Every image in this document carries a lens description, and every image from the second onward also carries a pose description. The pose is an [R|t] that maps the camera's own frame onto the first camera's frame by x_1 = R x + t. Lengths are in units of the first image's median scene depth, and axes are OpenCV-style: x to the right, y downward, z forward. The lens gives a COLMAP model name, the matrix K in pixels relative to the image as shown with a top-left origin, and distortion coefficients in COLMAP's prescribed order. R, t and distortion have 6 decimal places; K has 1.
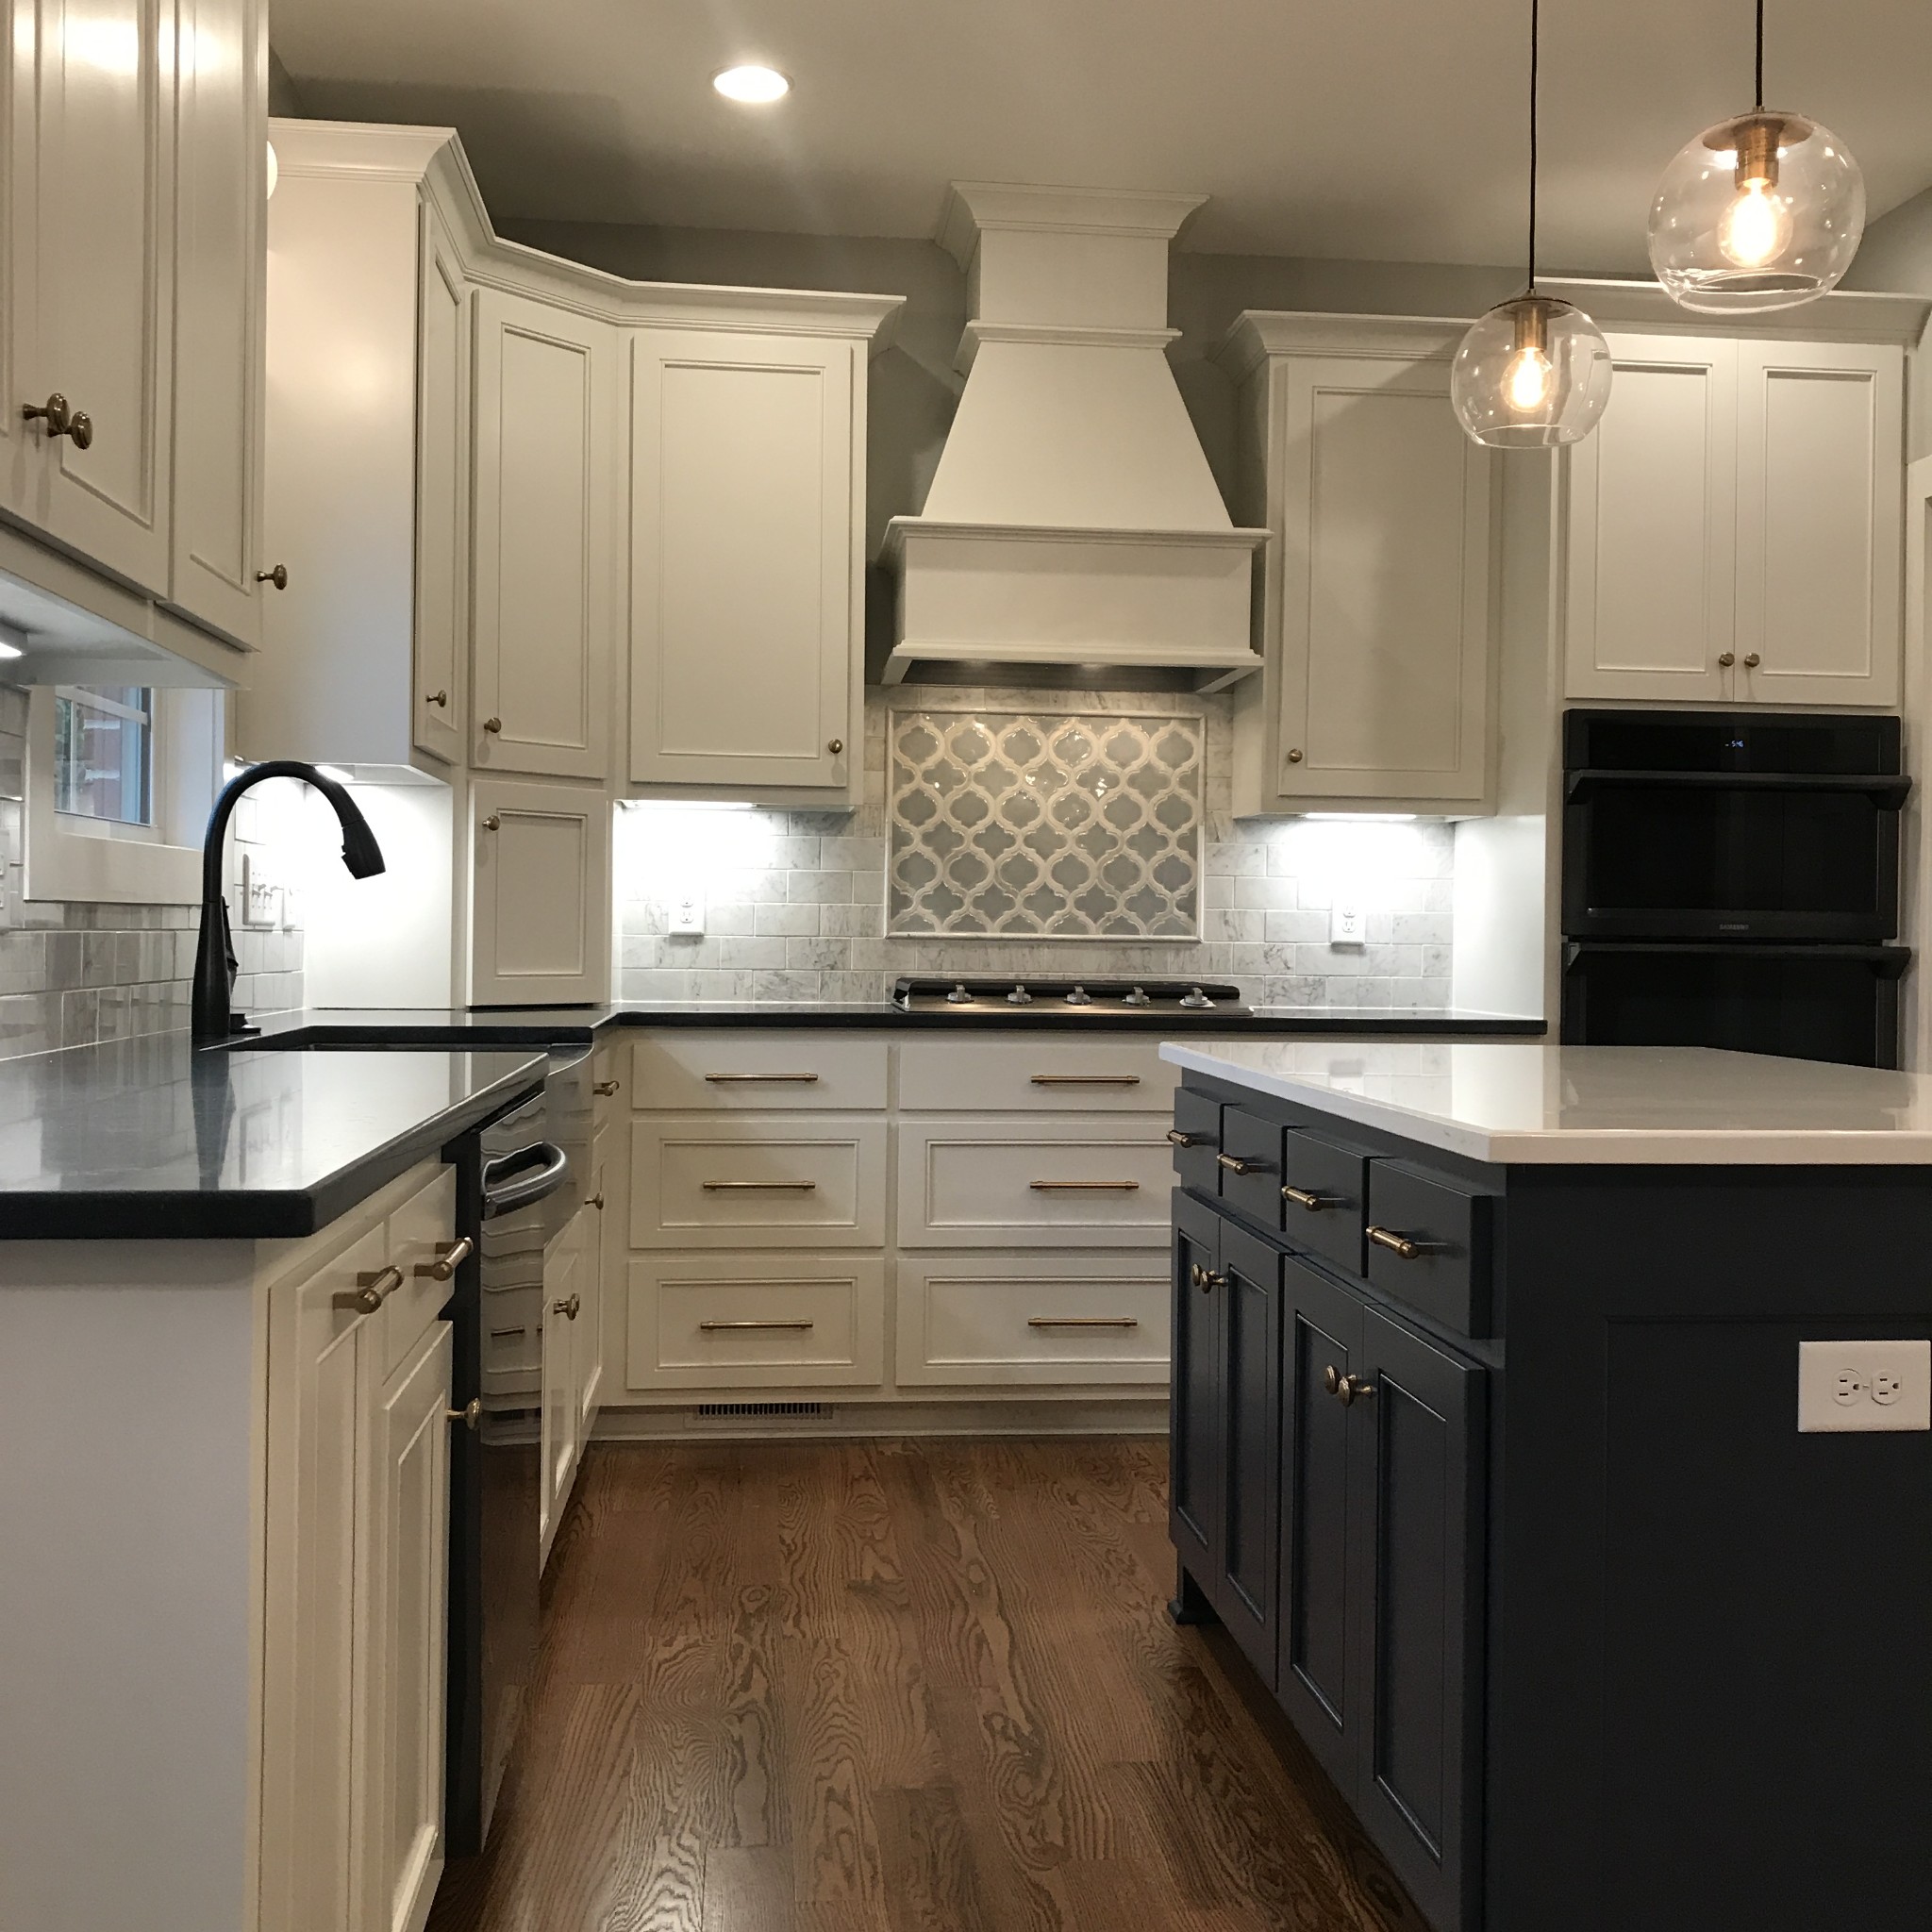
lens RADIAL K [[2171.3, 0, 966.0], [0, 2171.3, 966.0], [0, 0, 1]] dist [0.254773, -0.775025]
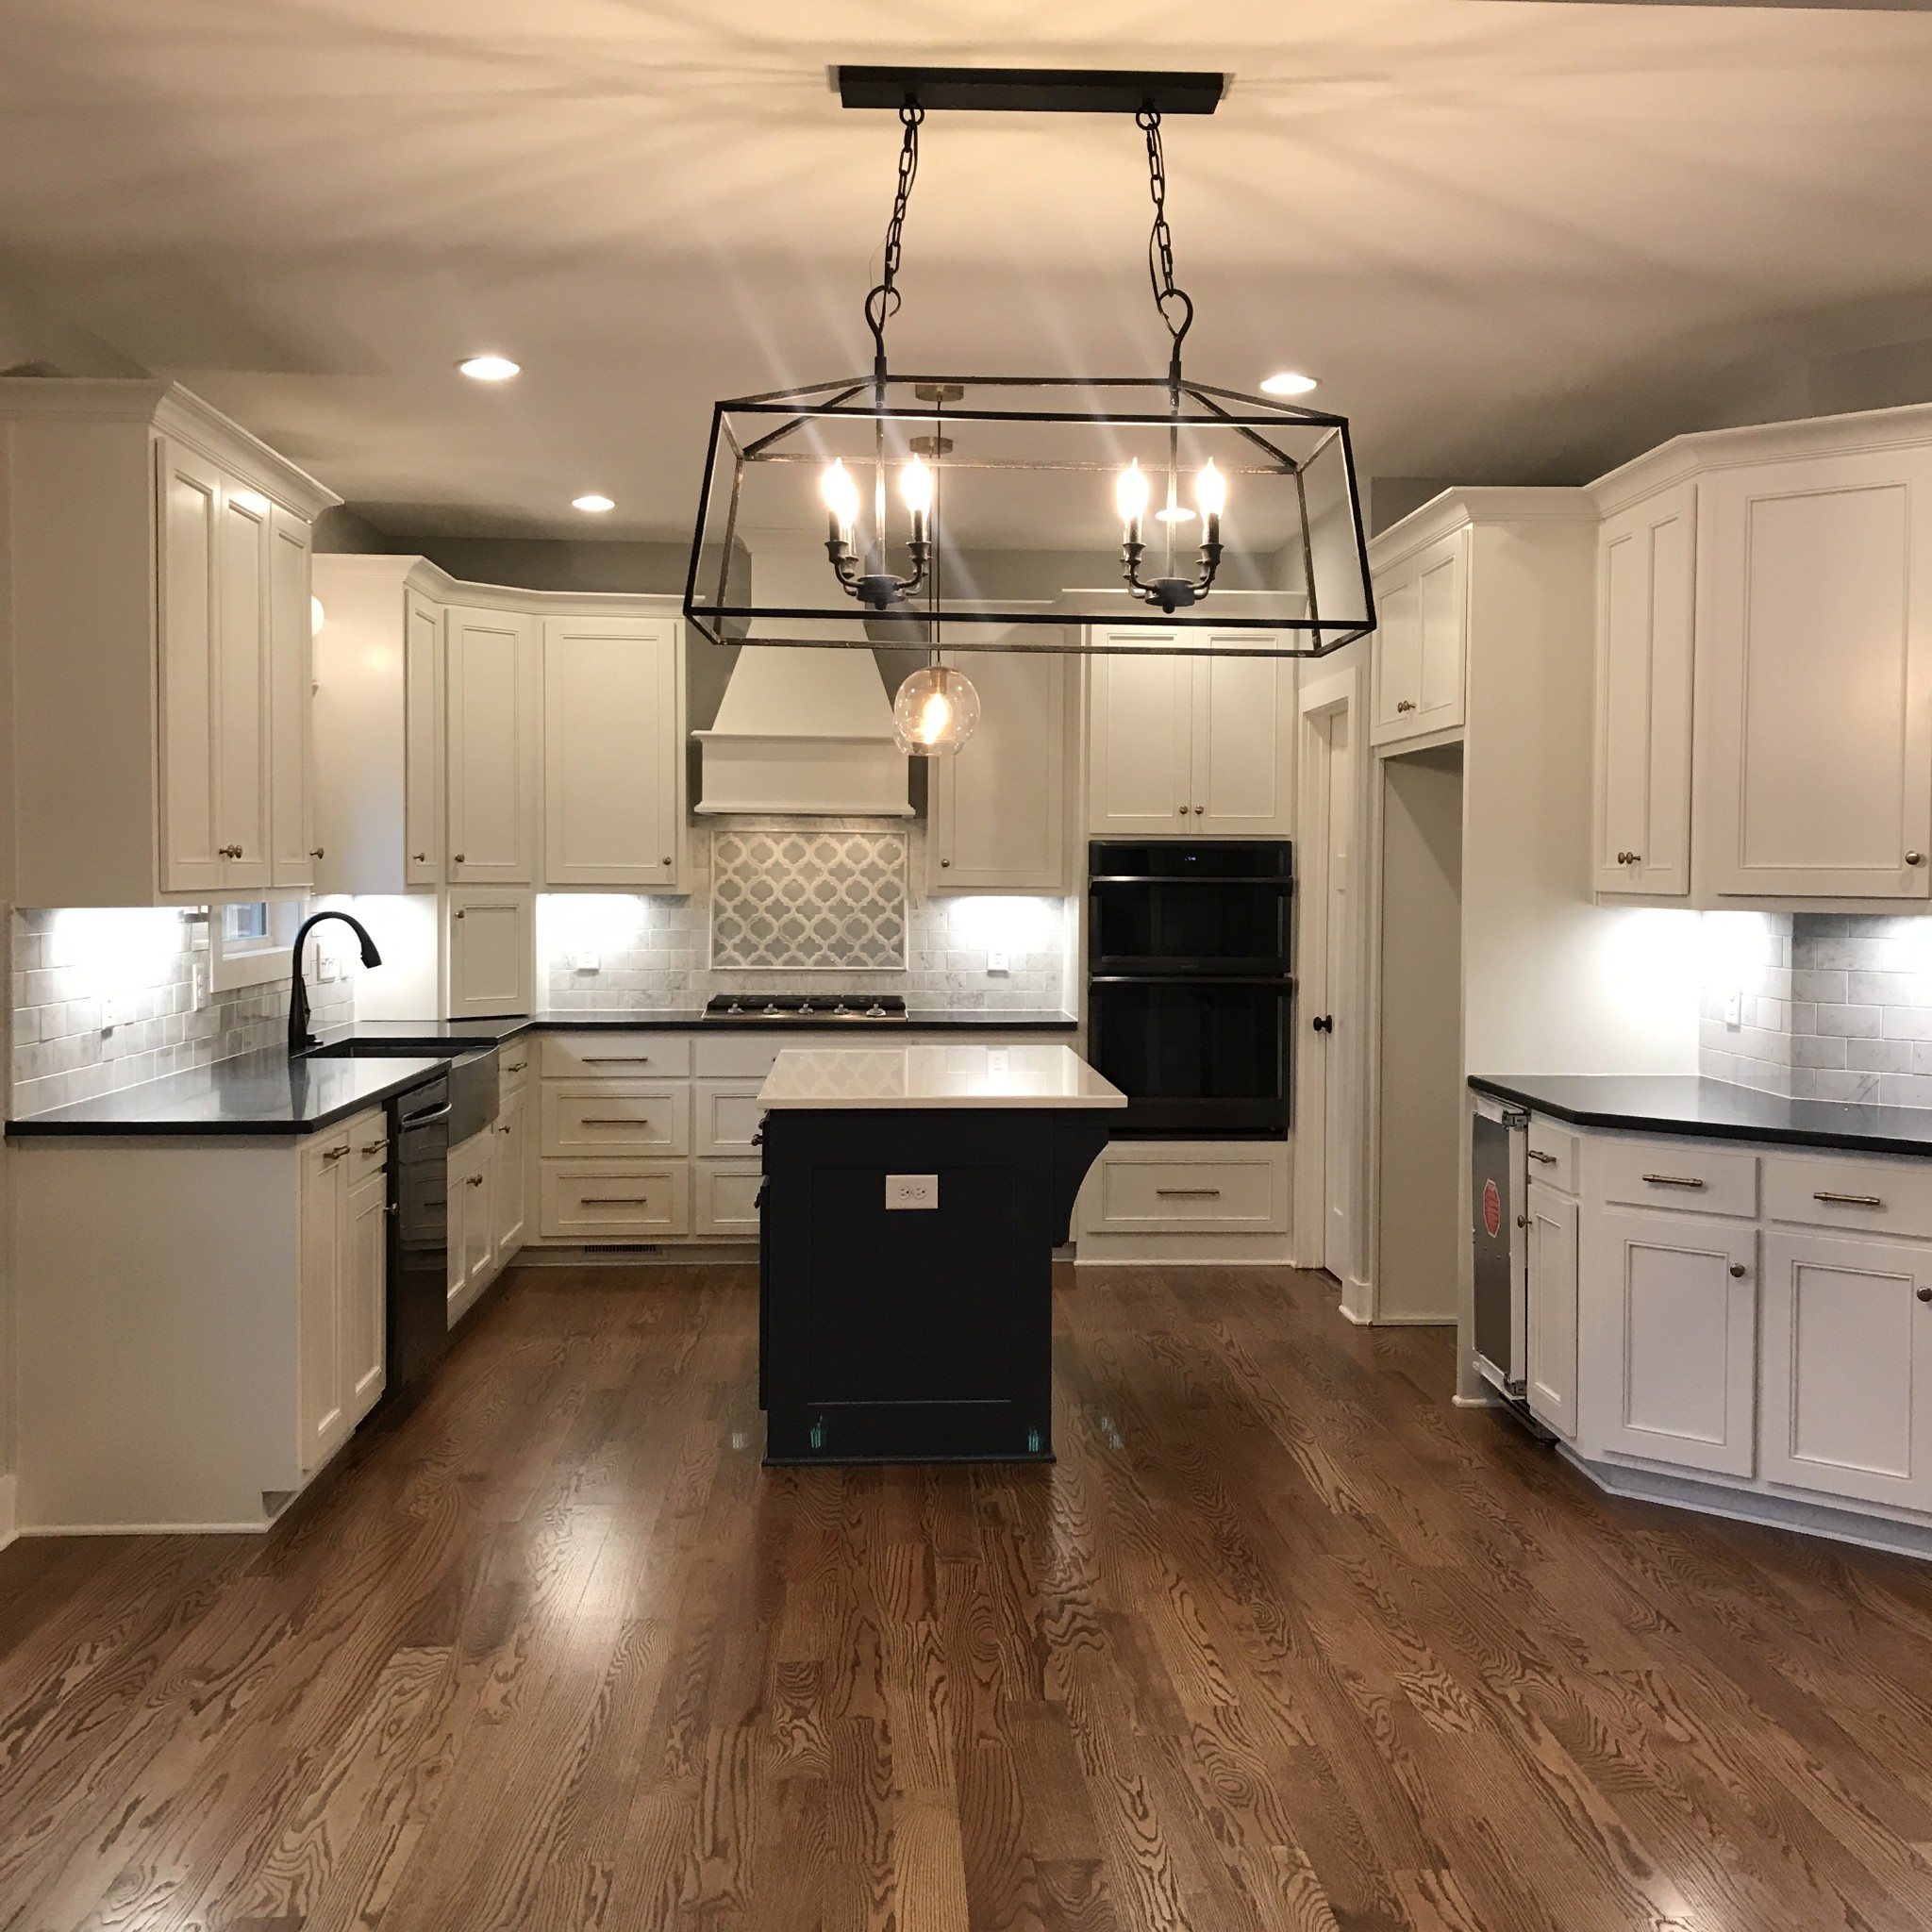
lens RADIAL K [[2171.3, 0, 966.0], [0, 2171.3, 966.0], [0, 0, 1]] dist [0.254773, -0.775025]
pose [[0.998749, -0.004716, -0.049786, 0.236723], [0.006106, 0.999595, 0.027796, -0.060396], [0.049634, -0.028065, 0.998373, -0.629697]]
